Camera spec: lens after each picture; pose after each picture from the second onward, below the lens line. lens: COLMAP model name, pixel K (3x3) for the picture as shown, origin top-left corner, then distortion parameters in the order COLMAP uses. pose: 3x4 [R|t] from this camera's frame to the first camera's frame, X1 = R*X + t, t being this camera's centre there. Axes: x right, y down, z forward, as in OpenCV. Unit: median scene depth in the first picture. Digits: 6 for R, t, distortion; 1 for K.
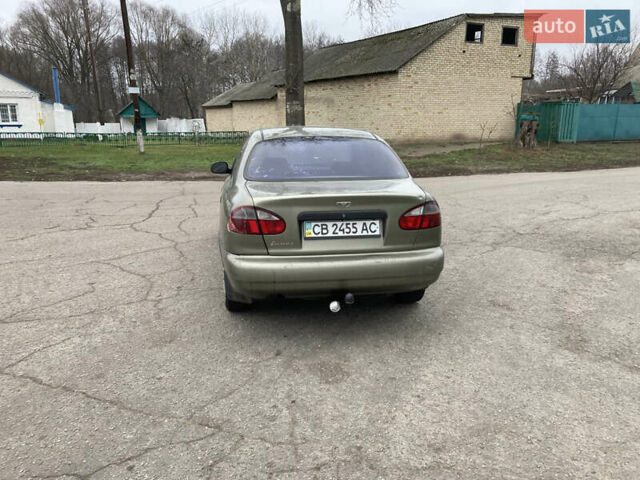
lens RADIAL K [[520.2, 0, 323.3], [0, 520.2, 240.8], [0, 0, 1]] dist [0.012872, 0.003477]
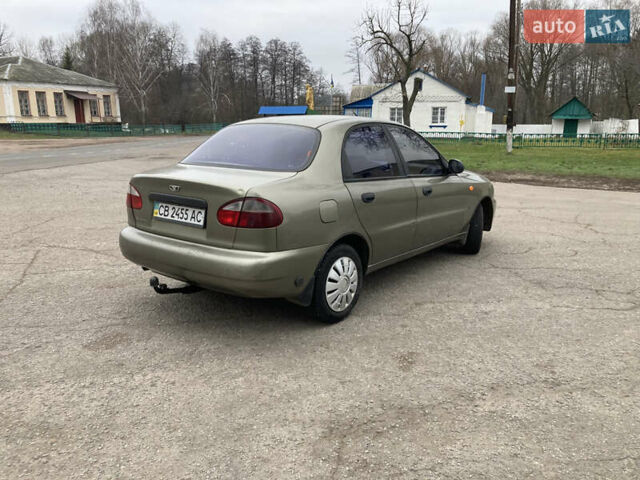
lens RADIAL K [[520.2, 0, 323.3], [0, 520.2, 240.8], [0, 0, 1]] dist [0.012872, 0.003477]
pose [[0.677341, 0.164429, -0.717058, 0.147376], [-0.167752, 0.983545, 0.067076, -0.013241], [0.716288, 0.074854, 0.693778, 0.080083]]
